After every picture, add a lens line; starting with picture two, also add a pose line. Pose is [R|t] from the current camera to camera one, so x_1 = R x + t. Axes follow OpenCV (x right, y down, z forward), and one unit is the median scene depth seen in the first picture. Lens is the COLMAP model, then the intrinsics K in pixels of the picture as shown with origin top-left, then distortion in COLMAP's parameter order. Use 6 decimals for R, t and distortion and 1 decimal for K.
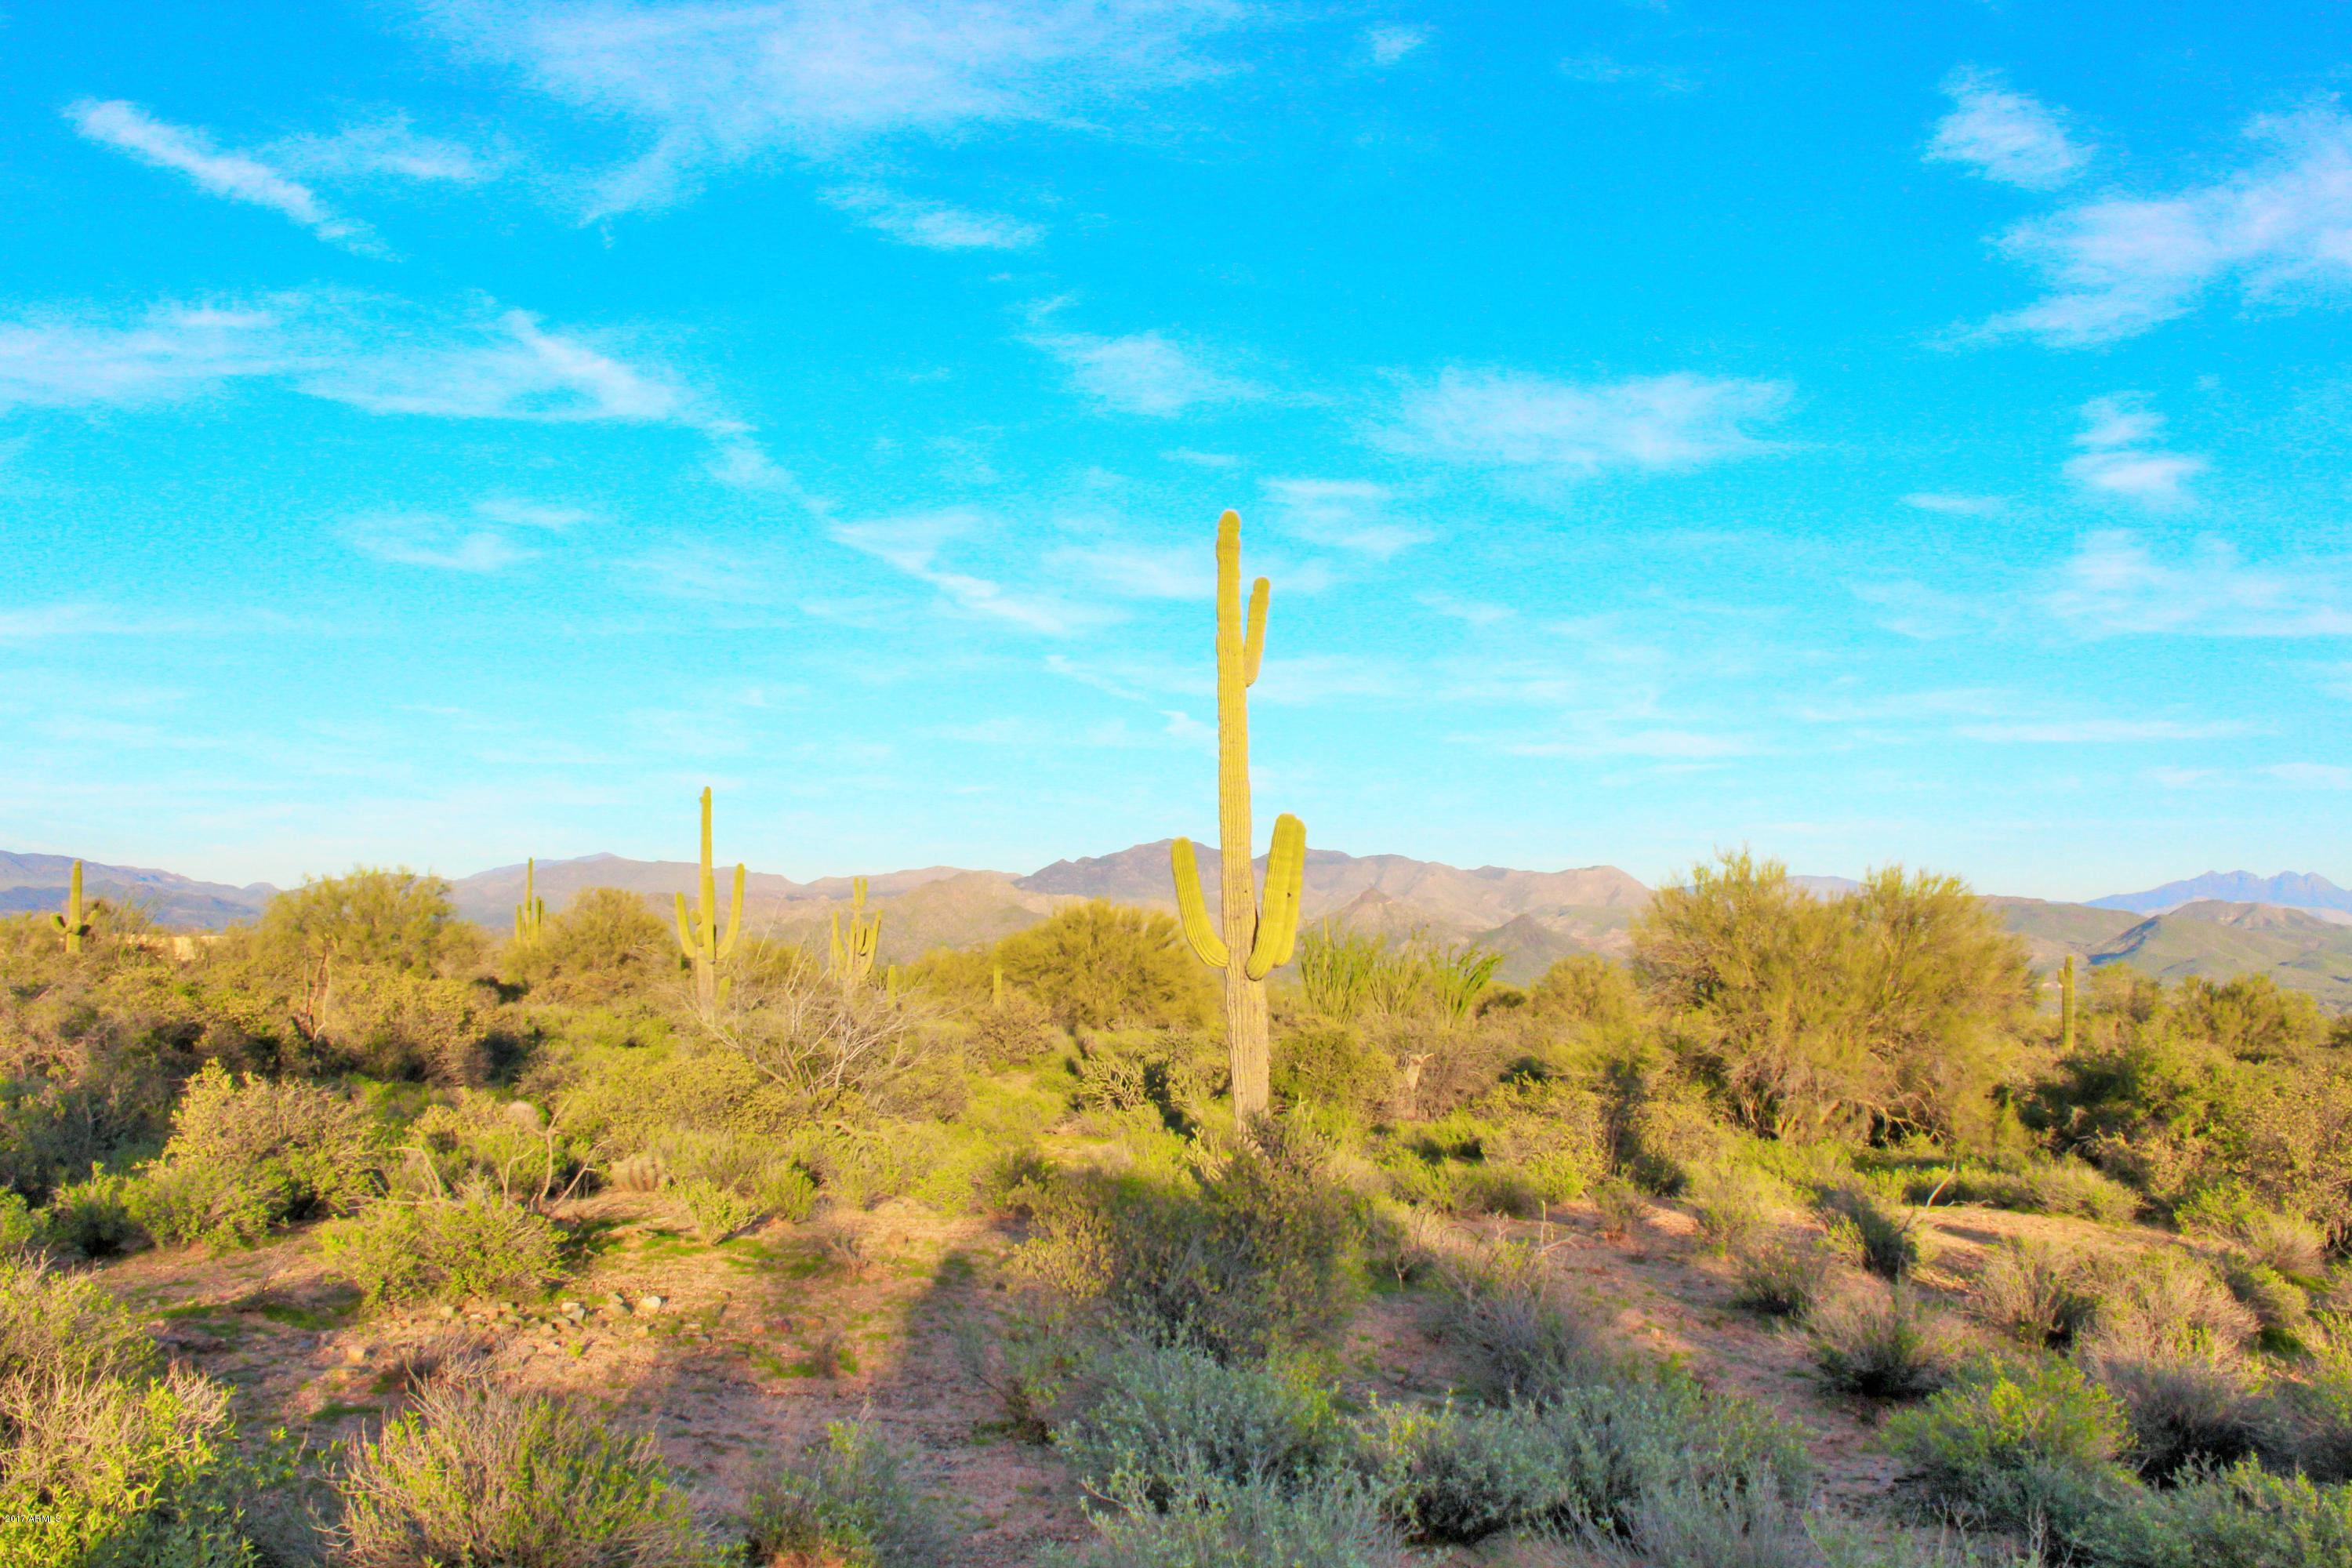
lens RADIAL K [[2078.7, 0, 1173.5], [0, 2078.7, 748.5], [0, 0, 1]] dist [-0.159102, 0.147365]
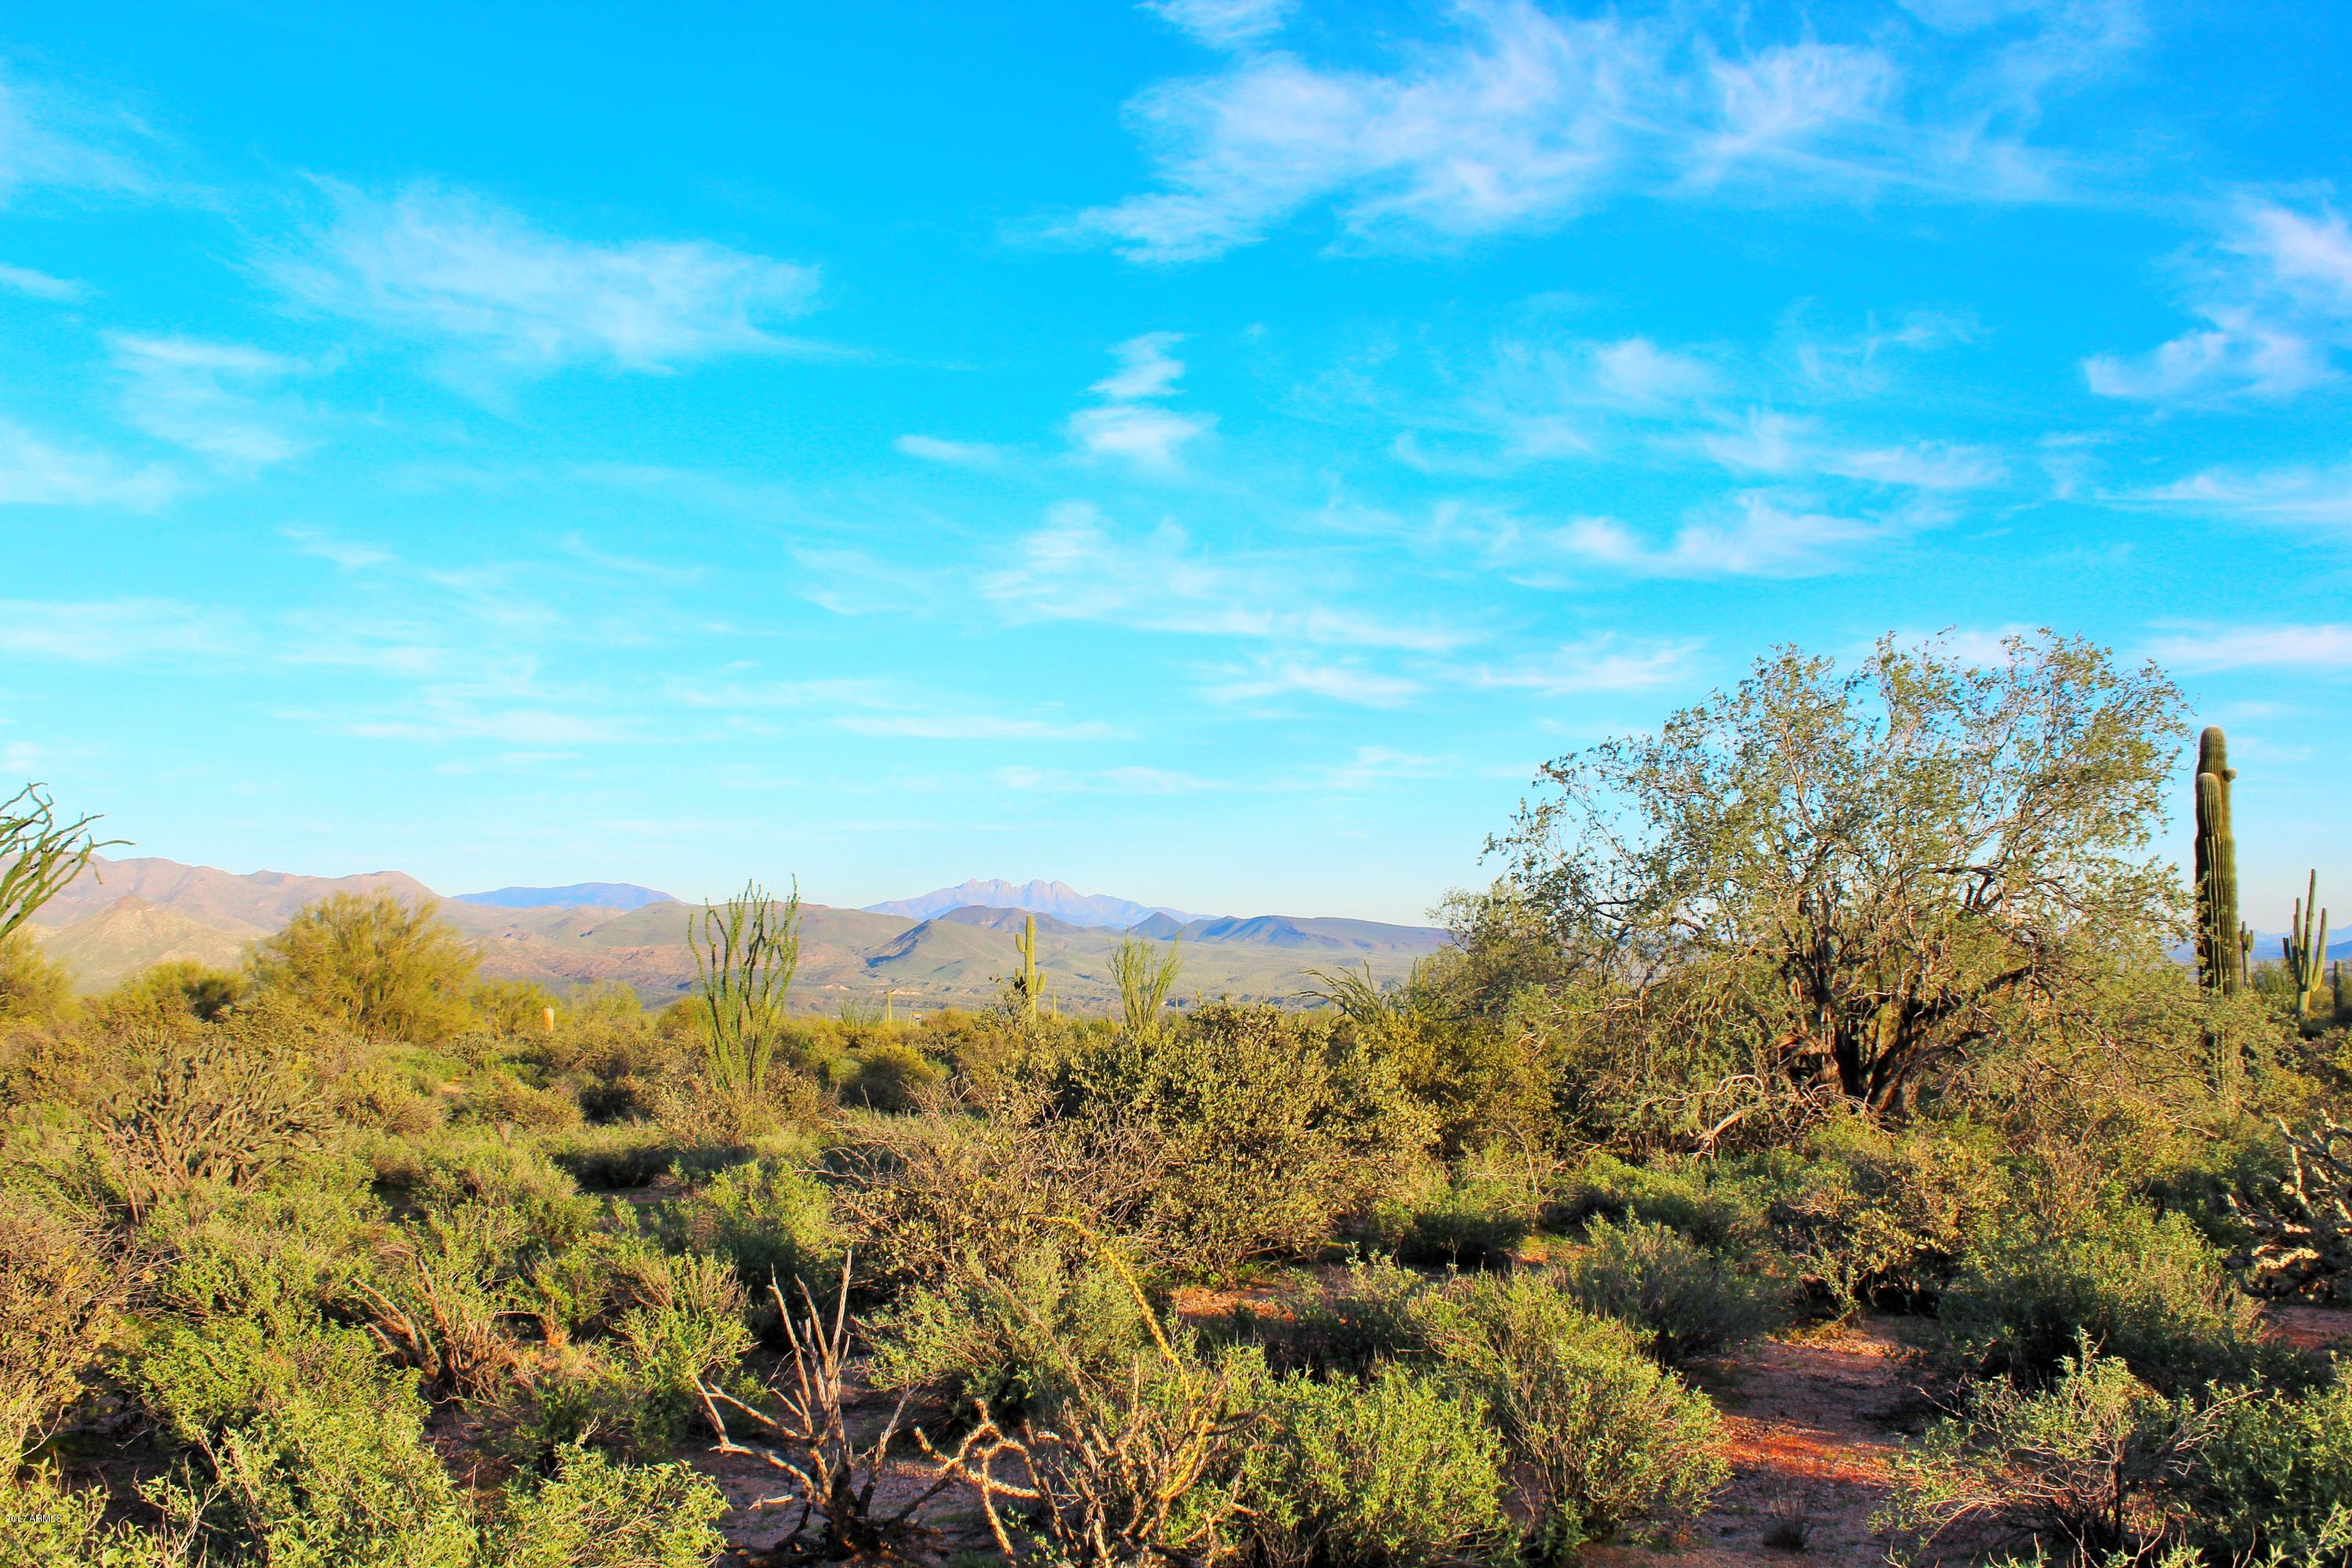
lens RADIAL K [[2078.7, 0, 1177.8], [0, 2078.7, 789.6], [0, 0, 1]] dist [-0.159102, 0.147365]
pose [[0.837535, 0.021325, 0.545967, -0.017507], [-0.030257, 0.999515, 0.007374, 0.012818], [-0.545545, -0.022696, 0.837774, 0.104488]]
